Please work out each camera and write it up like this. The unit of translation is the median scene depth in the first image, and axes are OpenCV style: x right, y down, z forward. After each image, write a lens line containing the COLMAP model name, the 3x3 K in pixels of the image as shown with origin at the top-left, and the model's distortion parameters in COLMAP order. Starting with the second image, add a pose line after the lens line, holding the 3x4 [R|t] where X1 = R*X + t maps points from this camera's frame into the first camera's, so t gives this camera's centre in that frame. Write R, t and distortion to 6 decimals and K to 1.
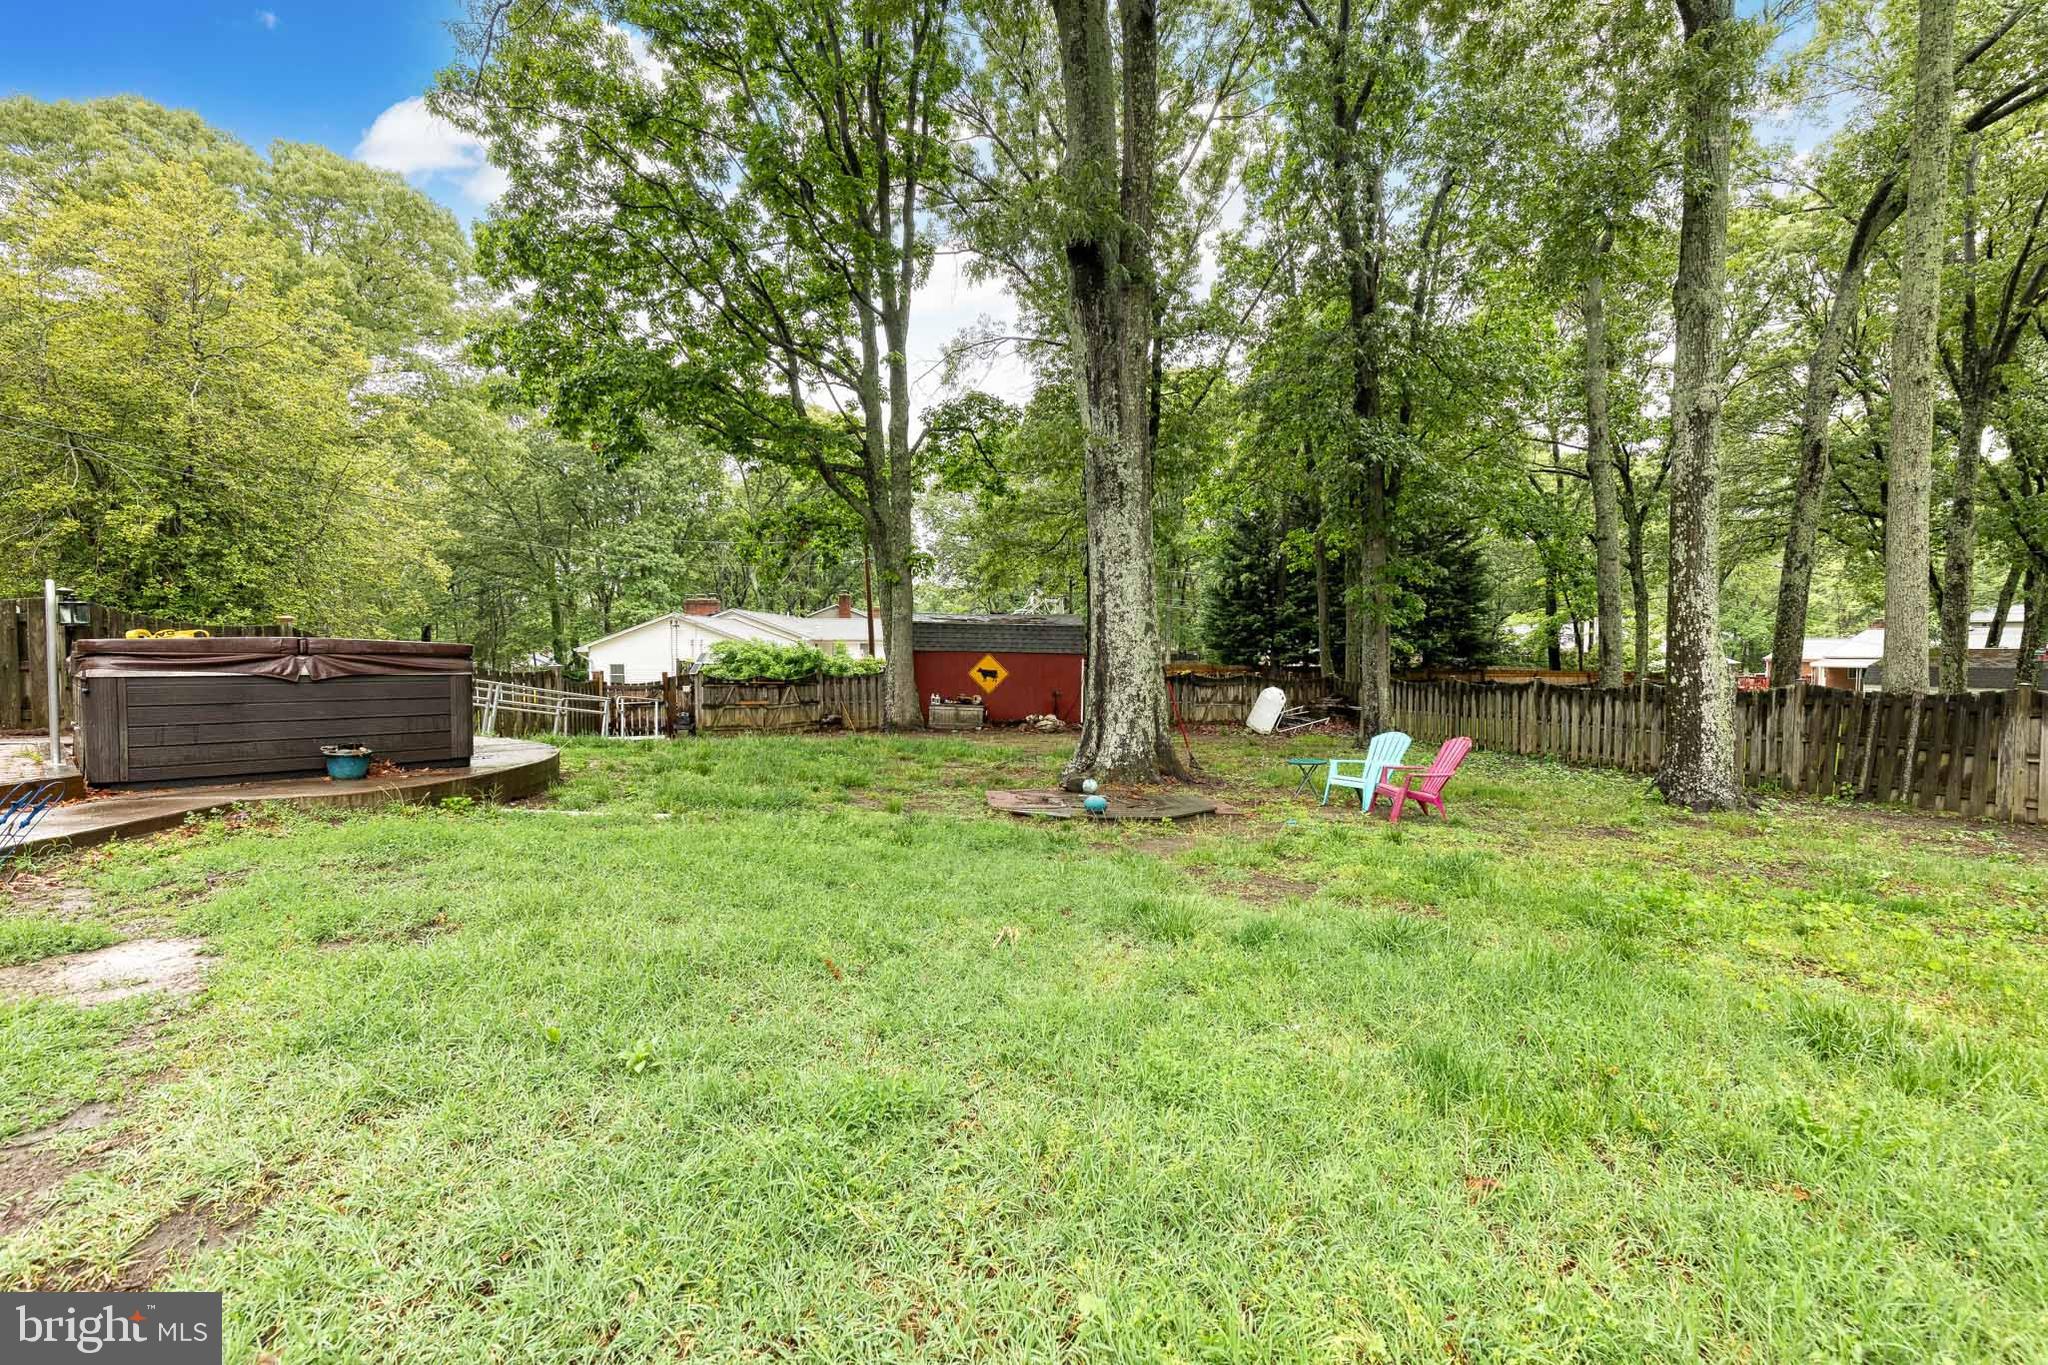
lens RADIAL K [[929.0, 0, 1027.1], [0, 929.0, 685.9], [0, 0, 1]] dist [0.002449, -0.000222]
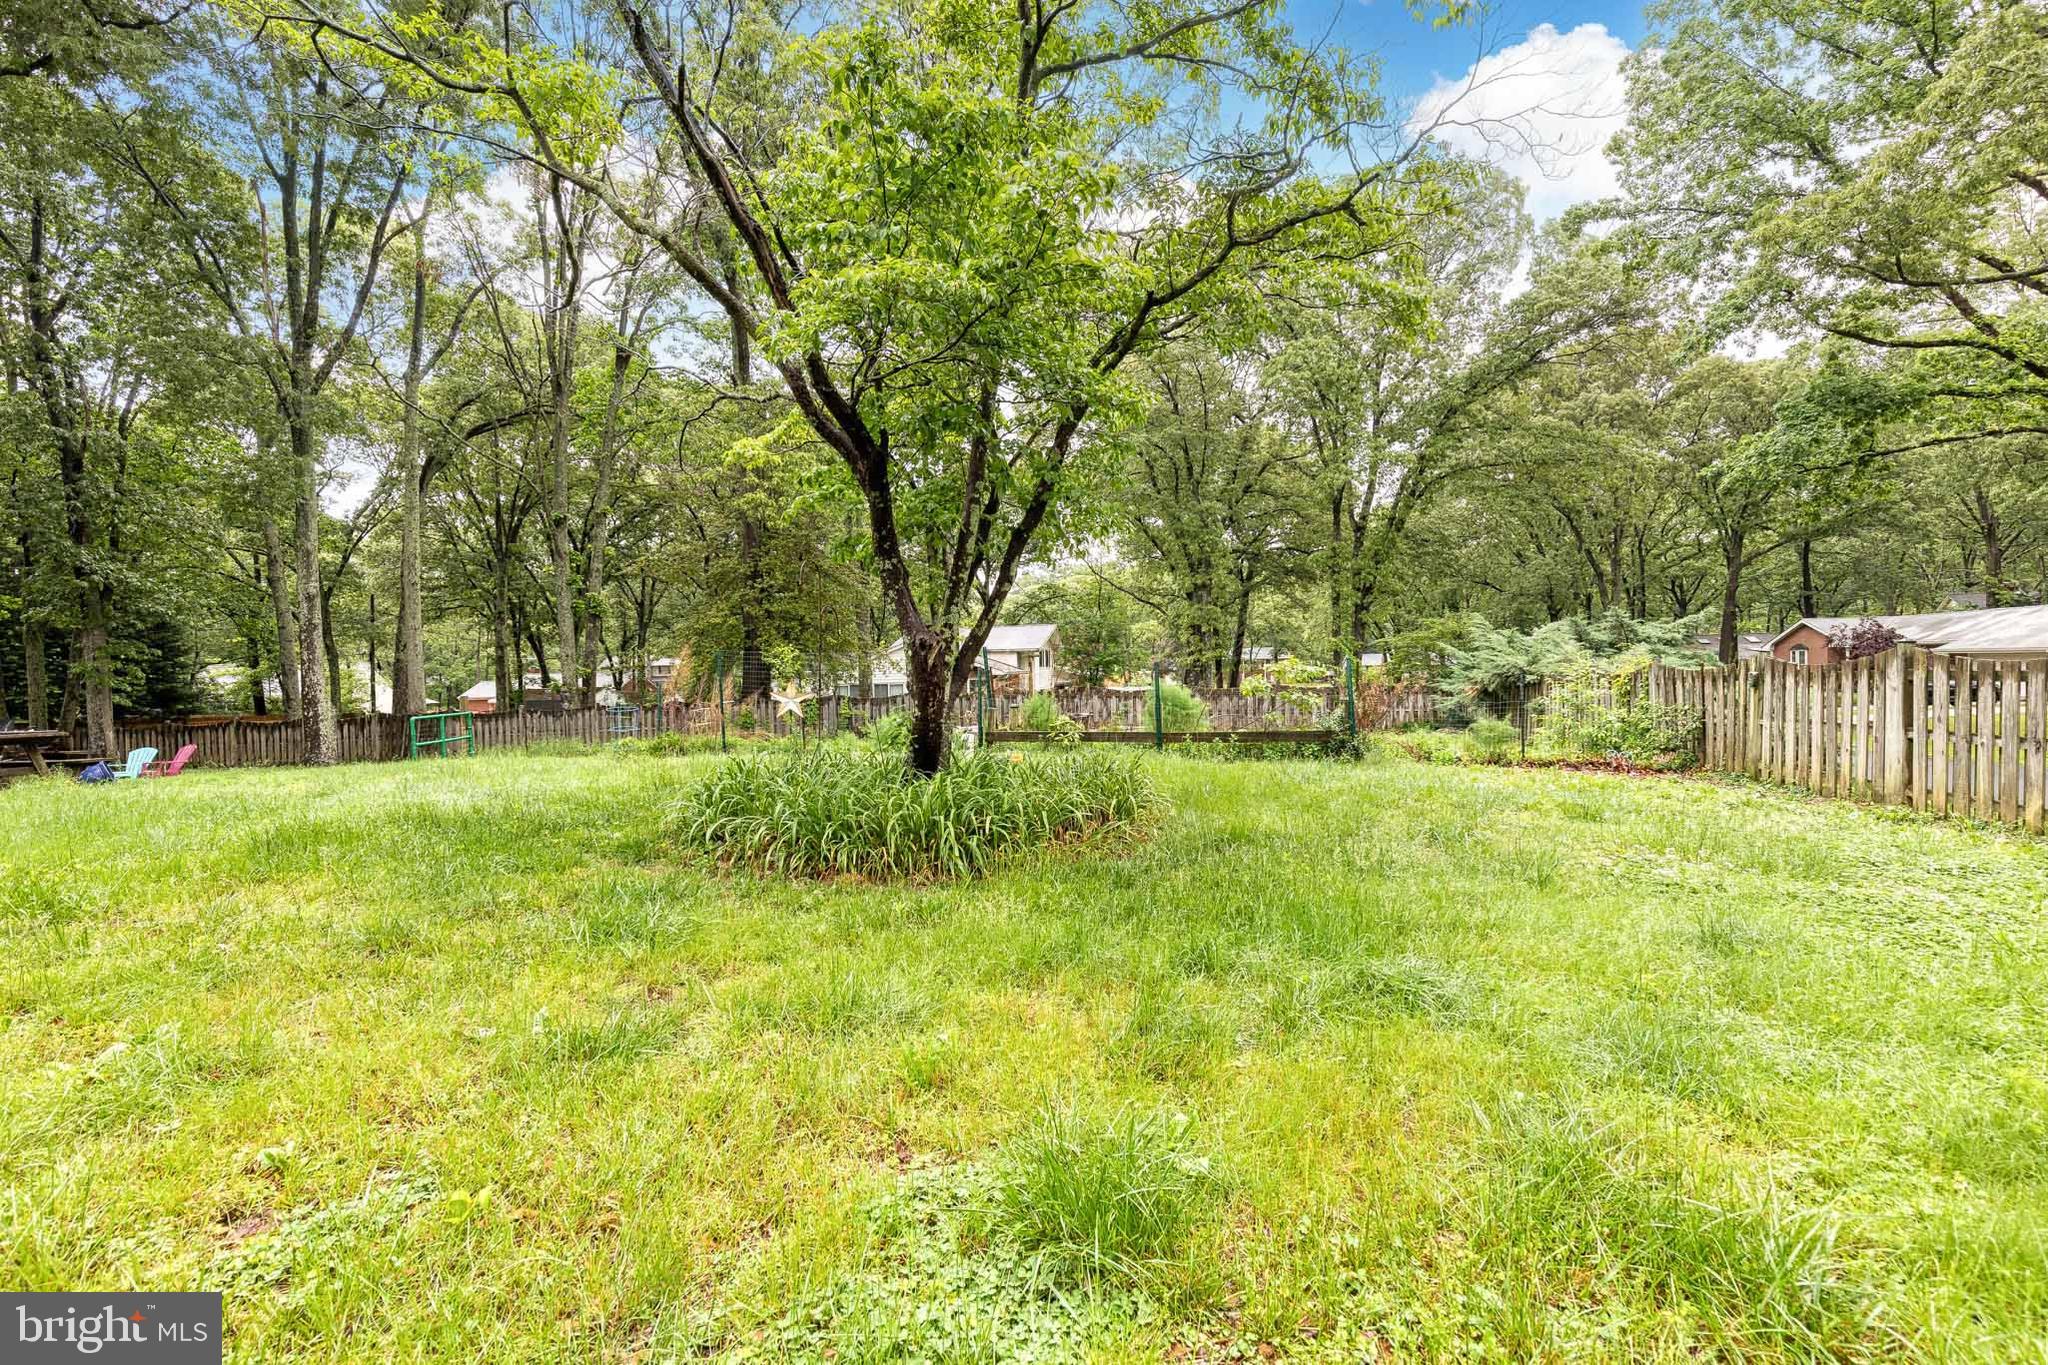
lens RADIAL K [[929.0, 0, 1065.7], [0, 929.0, 687.5], [0, 0, 1]] dist [0.002449, -0.000222]
pose [[0.341974, -0.027436, 0.939309, -0.465013], [0.067111, 0.997734, 0.004709, 0.026010], [-0.937310, 0.061428, 0.343041, -0.888336]]
